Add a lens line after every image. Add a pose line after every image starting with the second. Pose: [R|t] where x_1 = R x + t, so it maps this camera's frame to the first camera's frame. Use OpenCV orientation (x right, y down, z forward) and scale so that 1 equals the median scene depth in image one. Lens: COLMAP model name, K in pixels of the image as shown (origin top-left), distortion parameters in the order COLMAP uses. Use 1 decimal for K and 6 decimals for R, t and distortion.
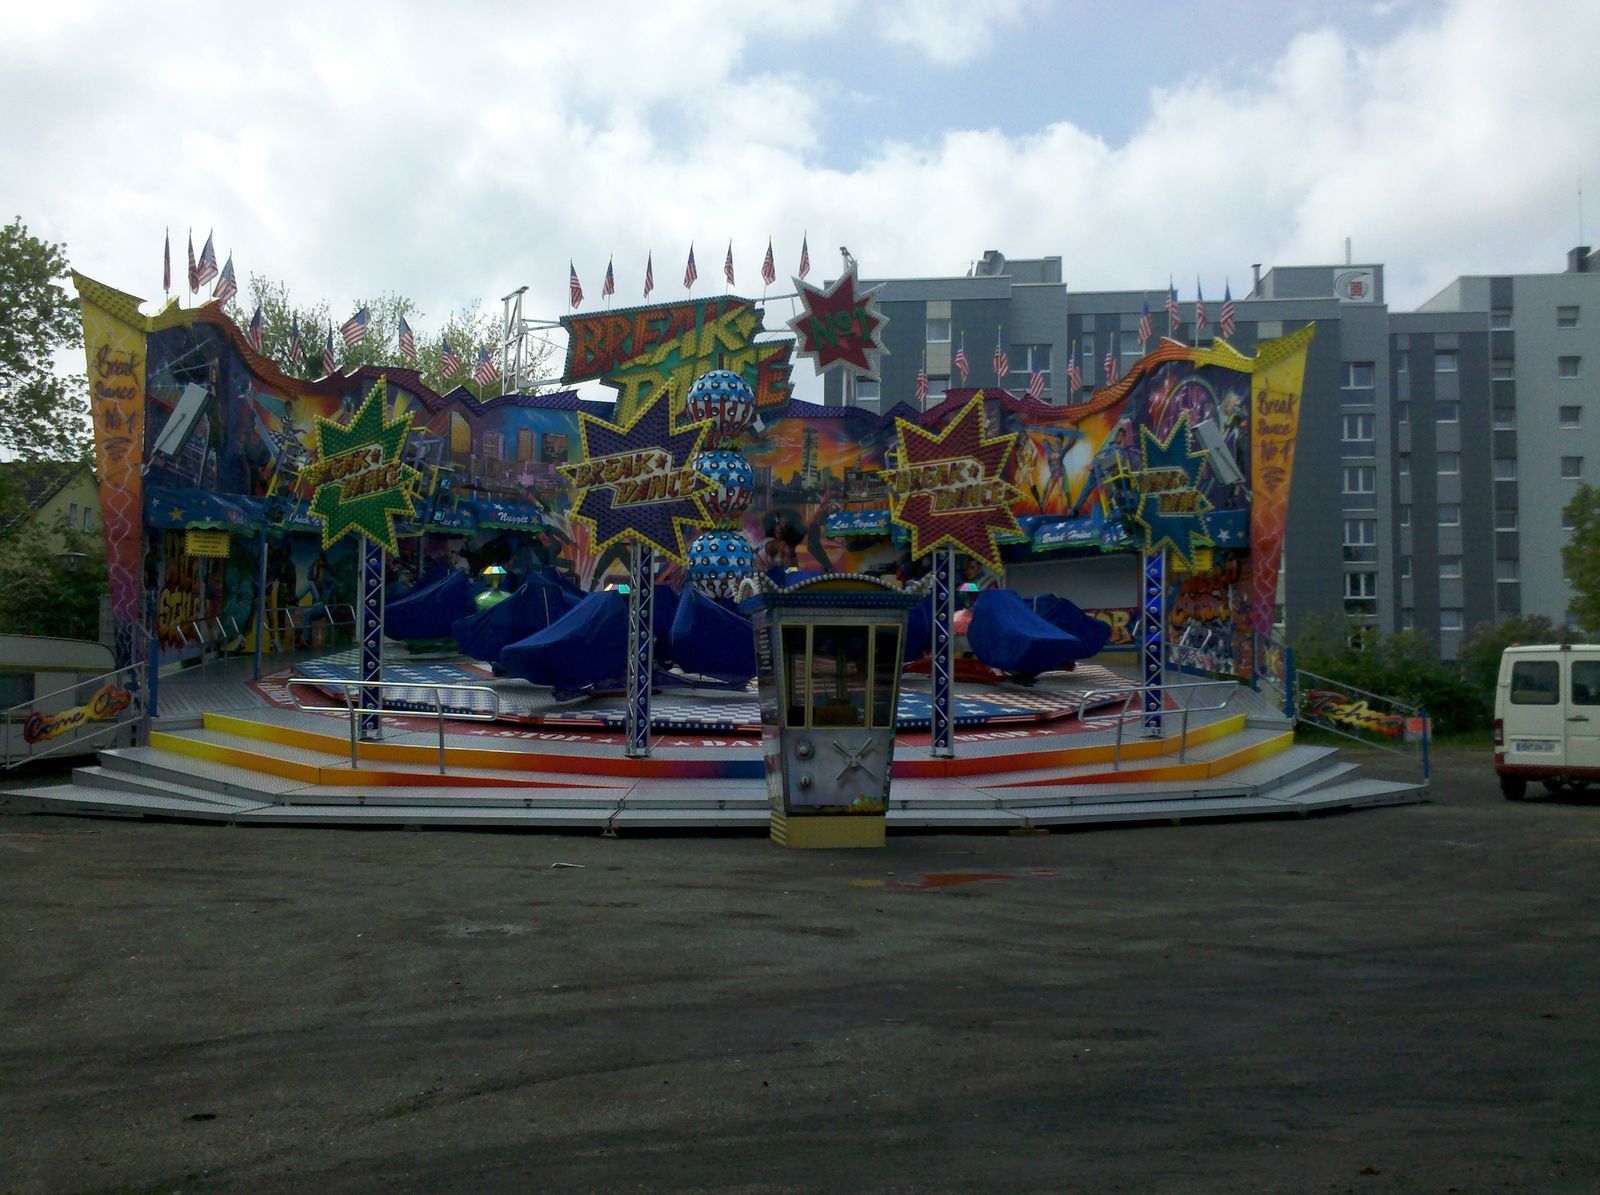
lens RADIAL K [[1532.1, 0, 757.9], [0, 1532.1, 629.7], [0, 0, 1]] dist [0.087387, -0.104264]
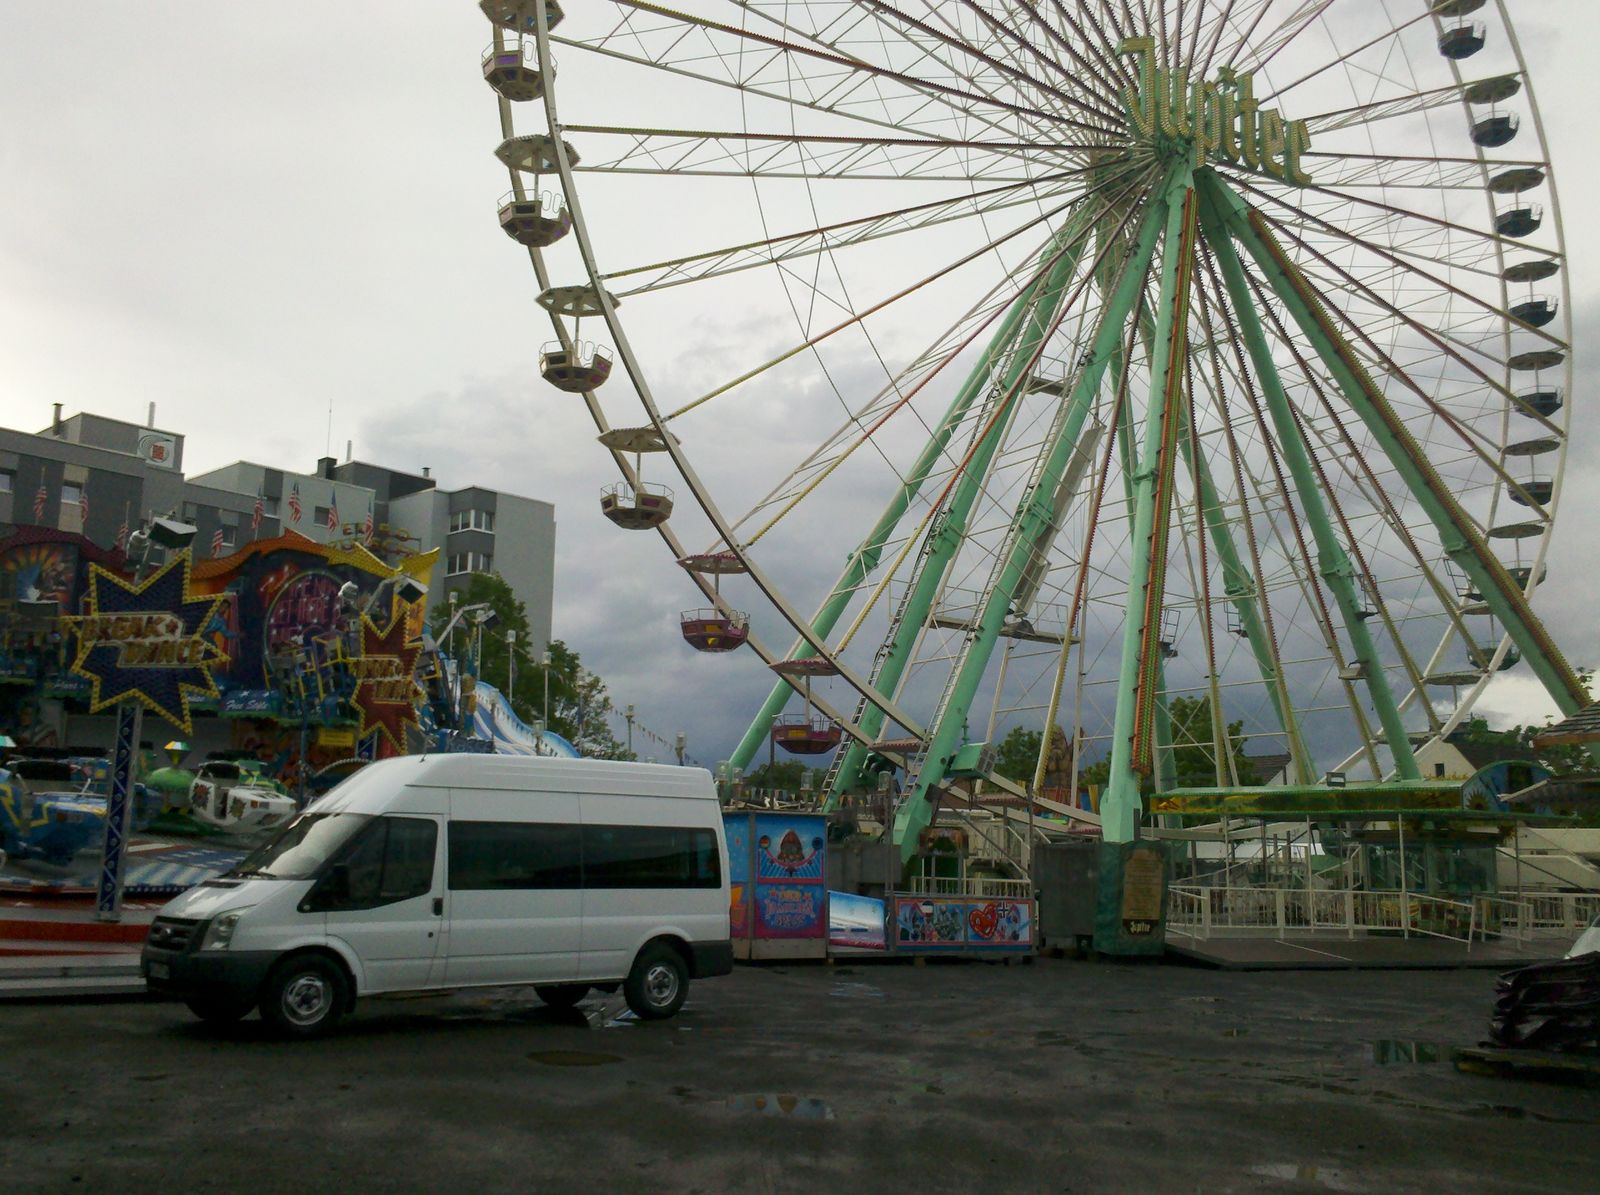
lens RADIAL K [[1576.5, 0, 761.4], [0, 1576.5, 591.9], [0, 0, 1]] dist [0.132207, -0.167234]
pose [[0.641129, 0.153975, 0.751828, -0.346556], [-0.069564, 0.987293, -0.142877, -0.004205], [-0.764273, 0.039303, 0.643693, 0.006385]]
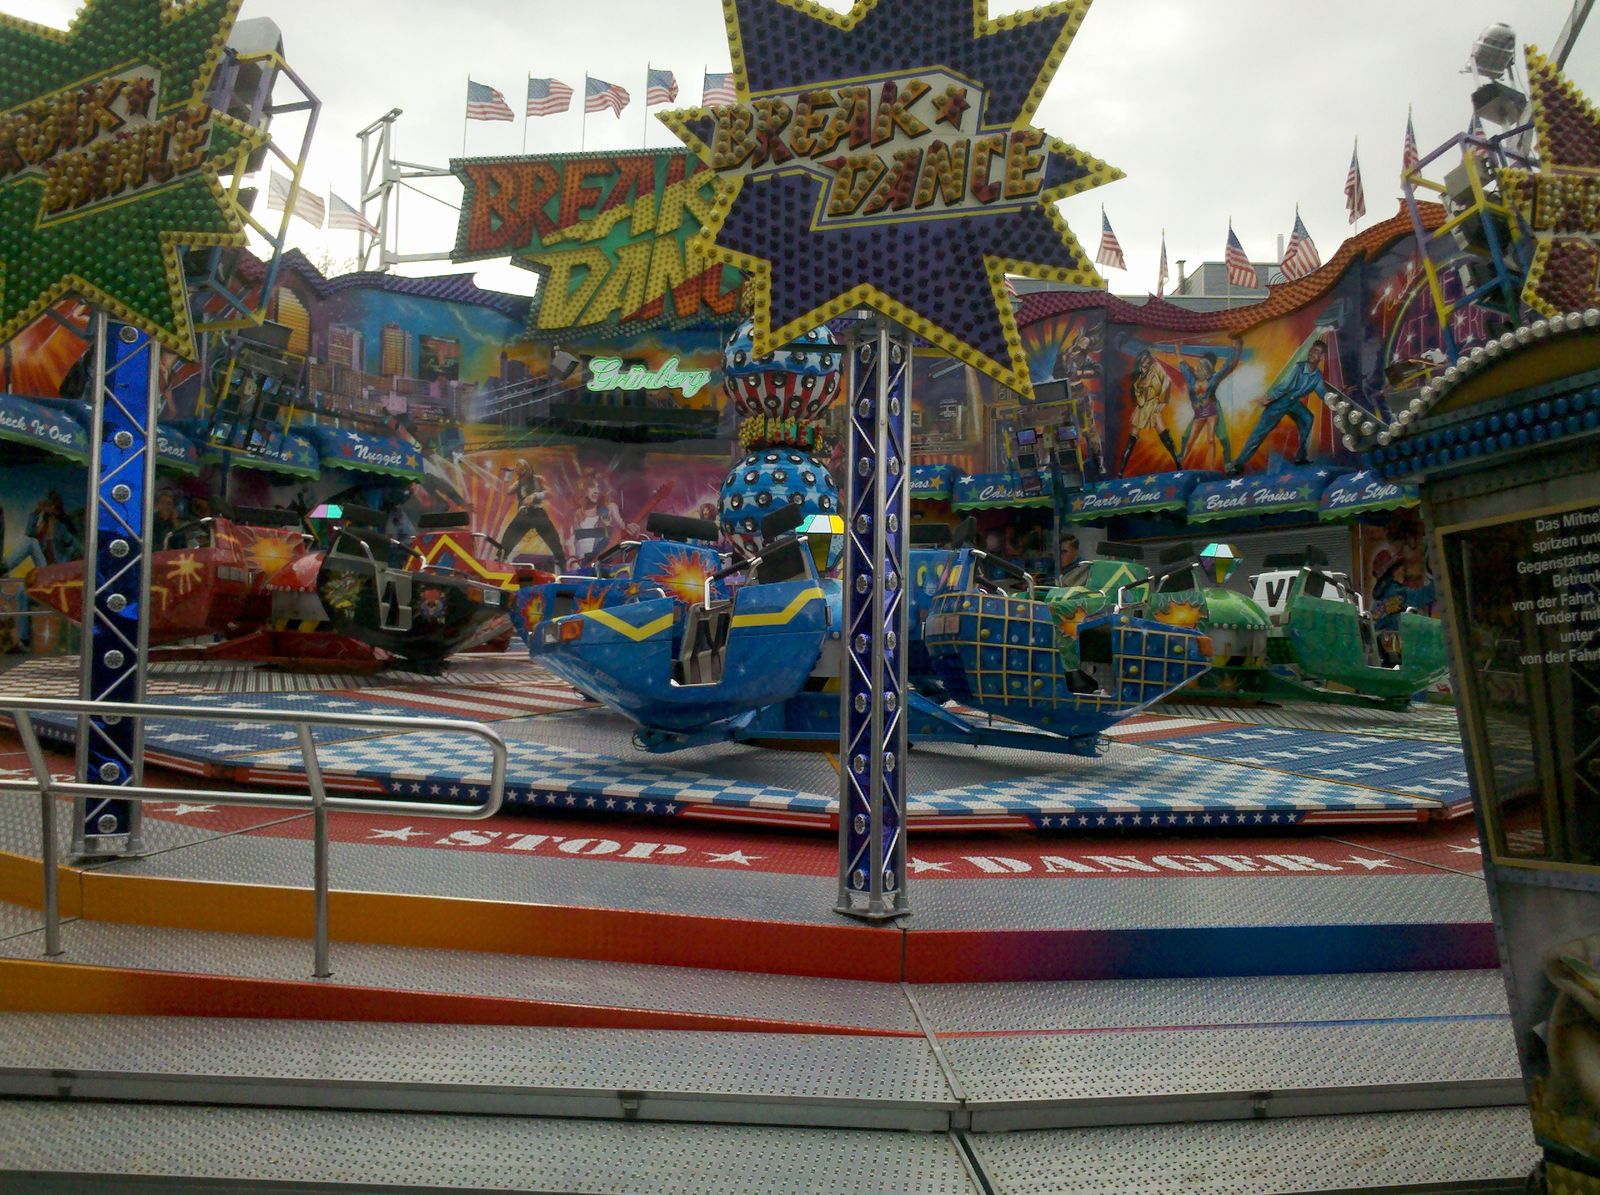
lens RADIAL K [[1516.2, 0, 756.4], [0, 1516.2, 634.8], [0, 0, 1]] dist [0.112221, -0.186999]
pose [[0.991523, 0.015607, 0.128991, -0.086491], [-0.012815, 0.999666, -0.022446, 0.014016], [-0.129299, 0.020603, 0.991392, 0.363390]]
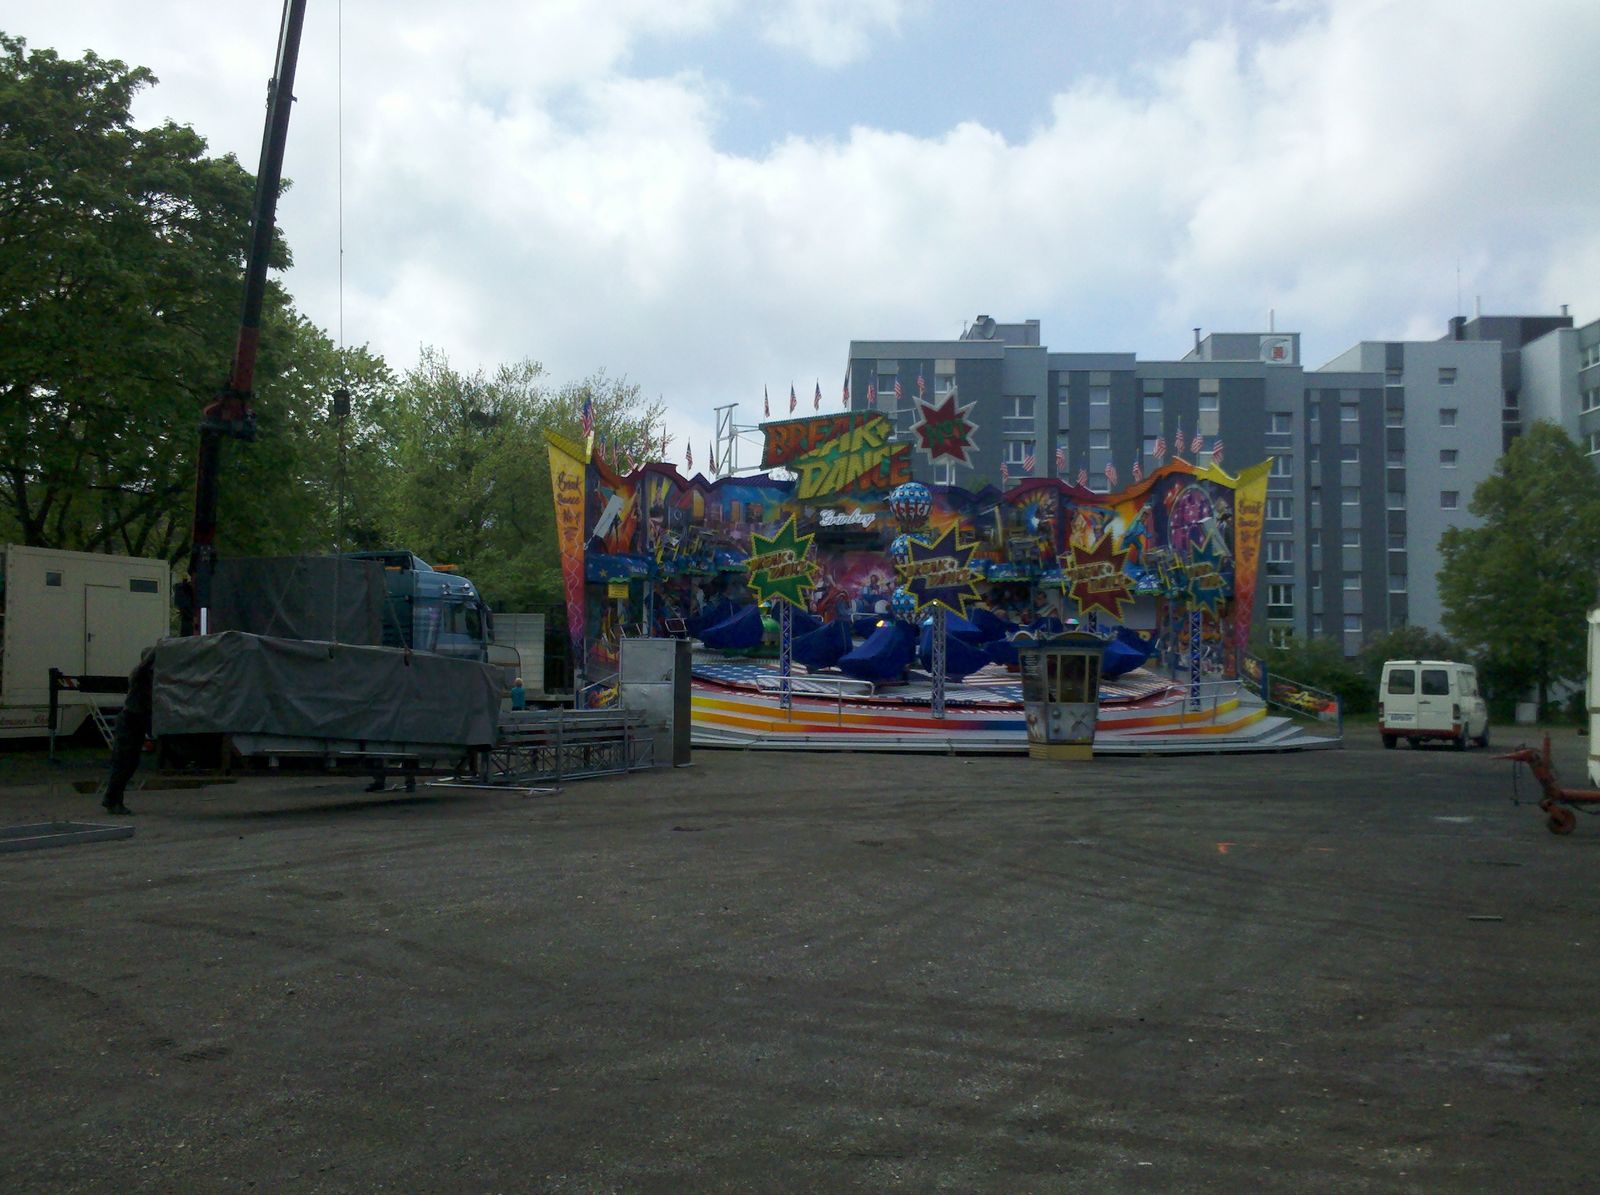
lens RADIAL K [[1576.5, 0, 761.4], [0, 1576.5, 591.9], [0, 0, 1]] dist [0.132207, -0.167234]
pose [[0.997693, 0.010753, 0.067024, -0.243171], [-0.009983, 0.999880, -0.011810, -0.027592], [-0.067143, 0.011114, 0.997681, -0.536266]]
